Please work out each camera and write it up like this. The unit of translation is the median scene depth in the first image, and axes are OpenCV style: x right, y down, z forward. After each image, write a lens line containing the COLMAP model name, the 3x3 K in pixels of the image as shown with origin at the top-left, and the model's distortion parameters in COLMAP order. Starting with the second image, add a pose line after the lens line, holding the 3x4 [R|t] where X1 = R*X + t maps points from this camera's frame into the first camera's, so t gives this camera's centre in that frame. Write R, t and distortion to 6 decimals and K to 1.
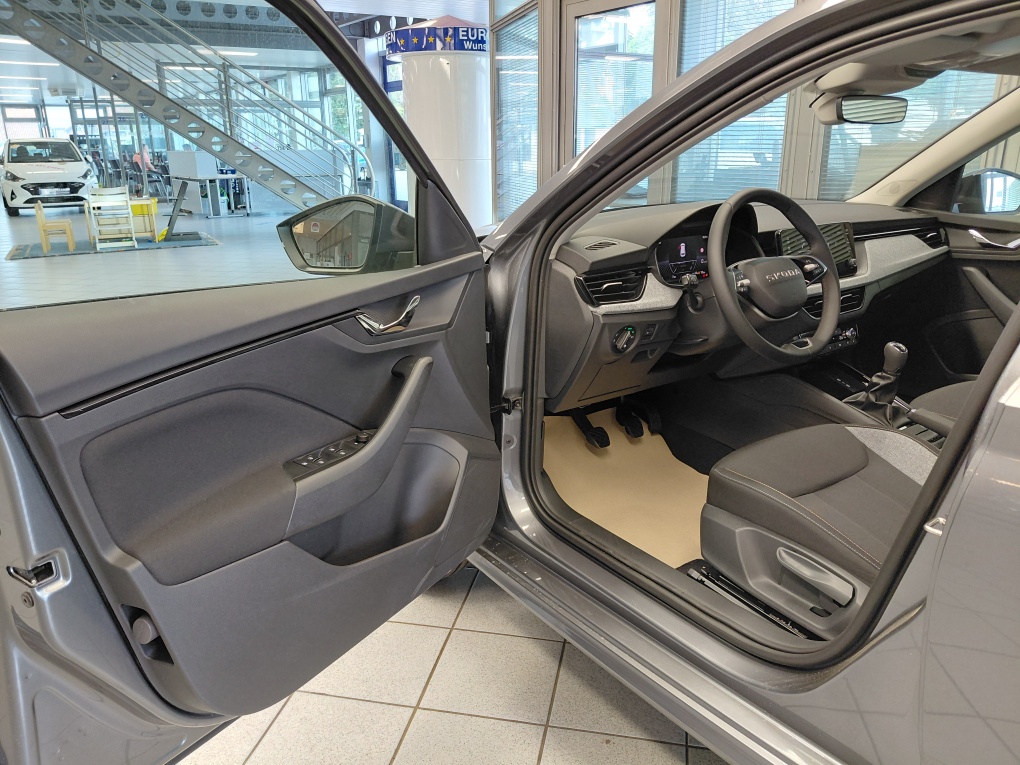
lens RADIAL K [[770.0, 0, 528.5], [0, 770.0, 361.1], [0, 0, 1]] dist [0.032198, -0.082520]
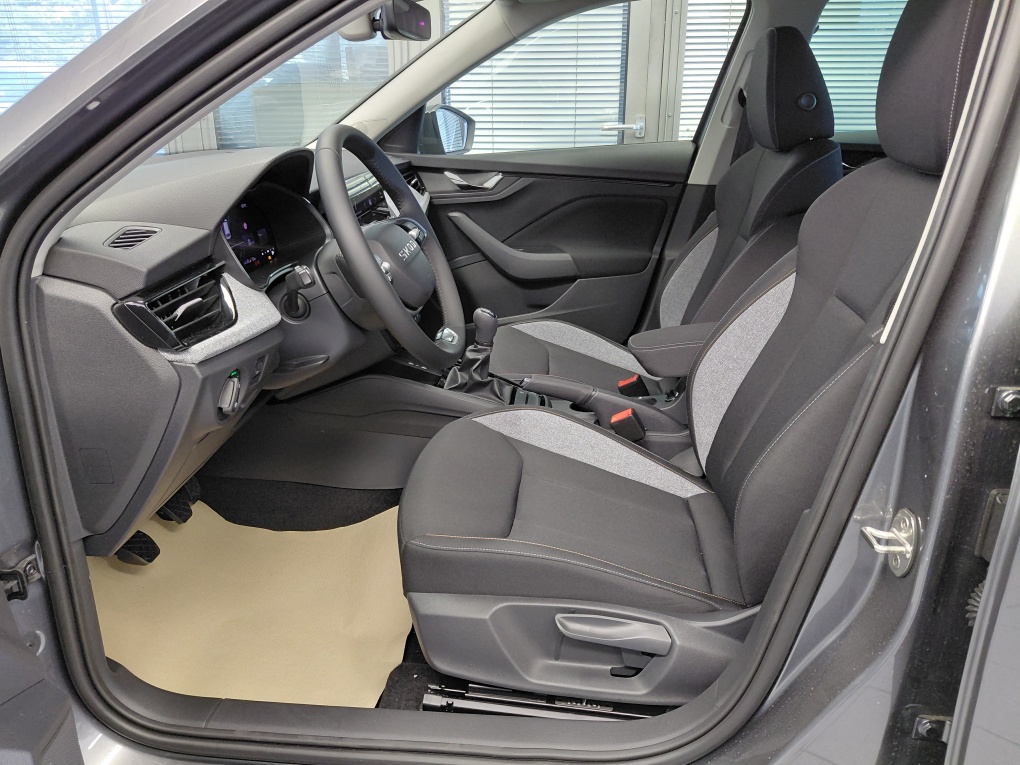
lens RADIAL K [[770.0, 0, 512.3], [0, 770.0, 360.5], [0, 0, 1]] dist [0.032198, -0.082520]
pose [[0.654202, -0.240744, 0.716981, -0.111593], [0.203754, 0.969038, 0.139465, -0.068380], [-0.728357, 0.054850, 0.682999, 0.341600]]
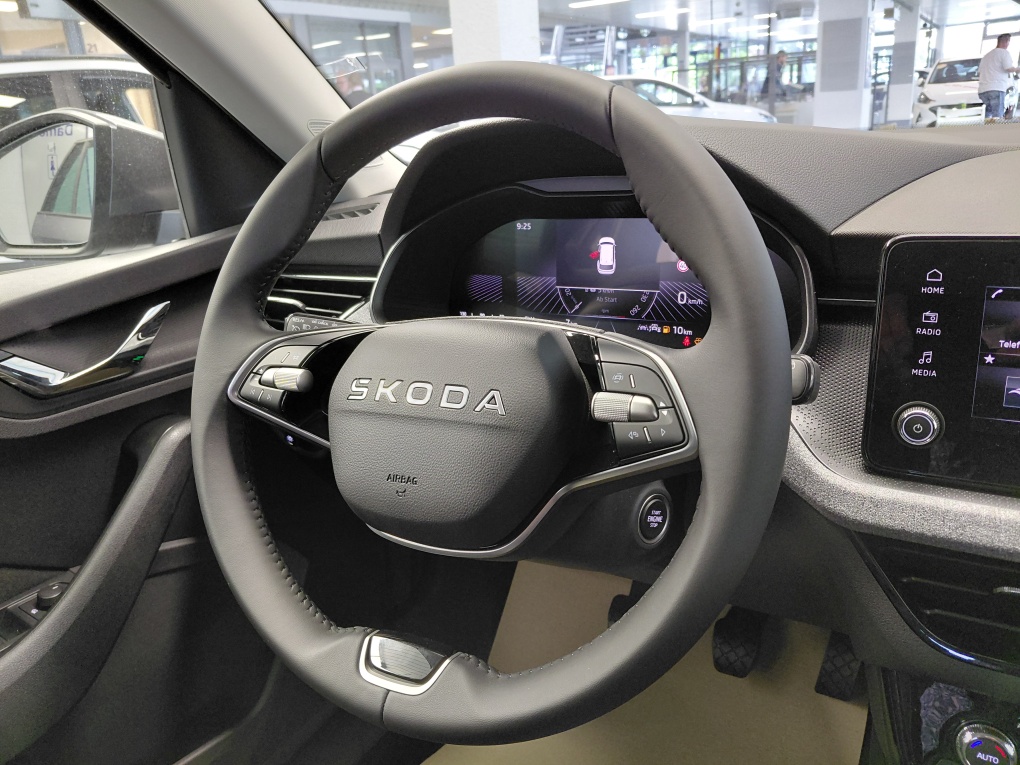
lens RADIAL K [[770.0, 0, 501.4], [0, 770.0, 382.1], [0, 0, 1]] dist [0.032198, -0.082520]
pose [[0.390113, 0.284174, -0.875818, 0.439473], [-0.178605, 0.956471, 0.230788, -0.139661], [0.903279, 0.066392, 0.423887, 0.691705]]
